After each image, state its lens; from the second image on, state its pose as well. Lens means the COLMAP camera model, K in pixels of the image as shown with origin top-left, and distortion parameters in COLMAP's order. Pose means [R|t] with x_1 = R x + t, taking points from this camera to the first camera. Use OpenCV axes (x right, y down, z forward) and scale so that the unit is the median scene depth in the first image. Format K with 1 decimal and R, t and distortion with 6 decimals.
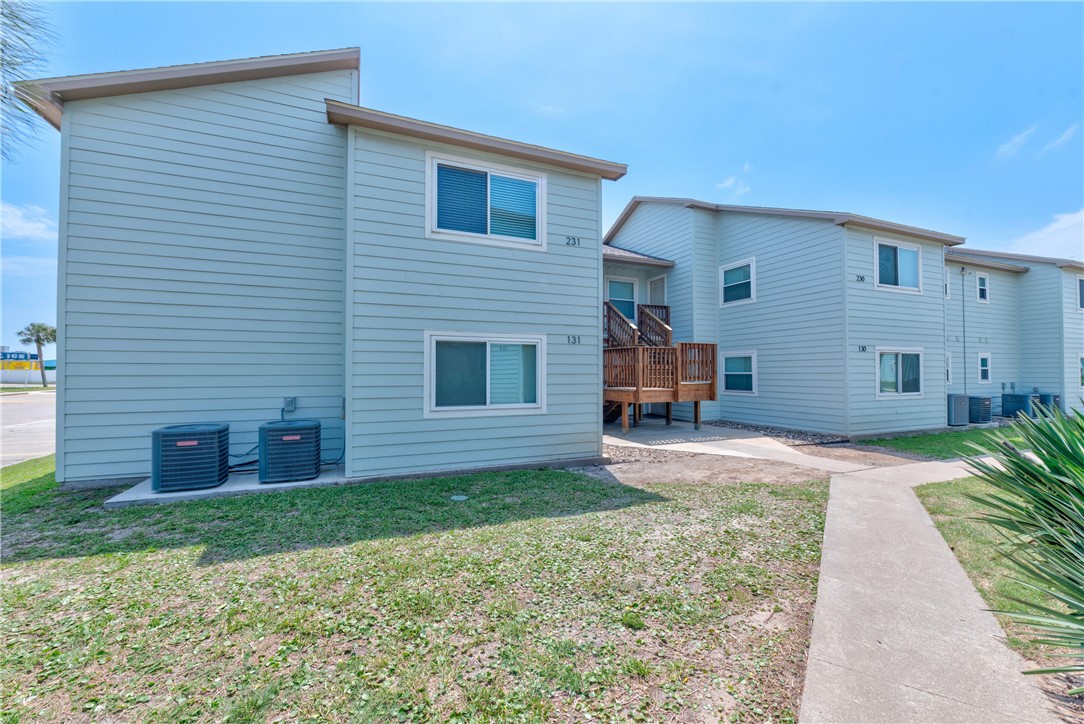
lens RADIAL K [[432.0, 0, 542.0], [0, 432.0, 362.0], [0, 0, 1]] dist [-0.000803, -0.000043]
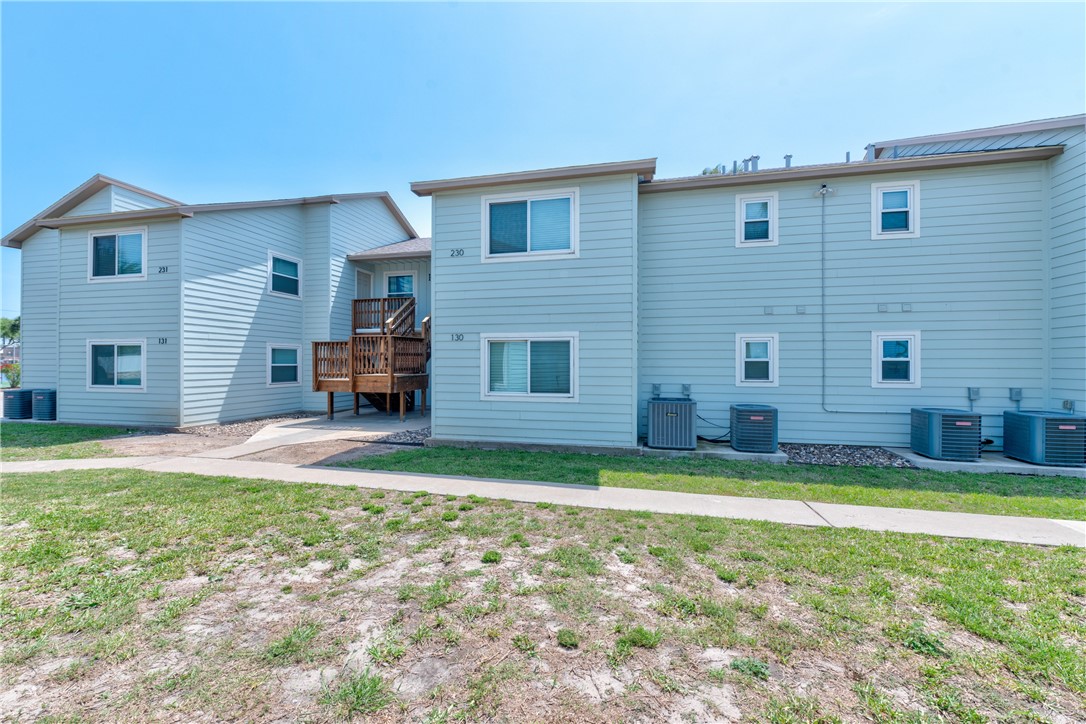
lens RADIAL K [[354.5, 0, 543.0], [0, 354.5, 362.0], [0, 0, 1]] dist [0.007113, 0.000000]
pose [[0.833990, -0.001951, -0.551776, 0.898029], [0.009684, 0.999891, 0.011102, 0.008013], [0.551694, -0.014602, 0.833919, 0.371746]]
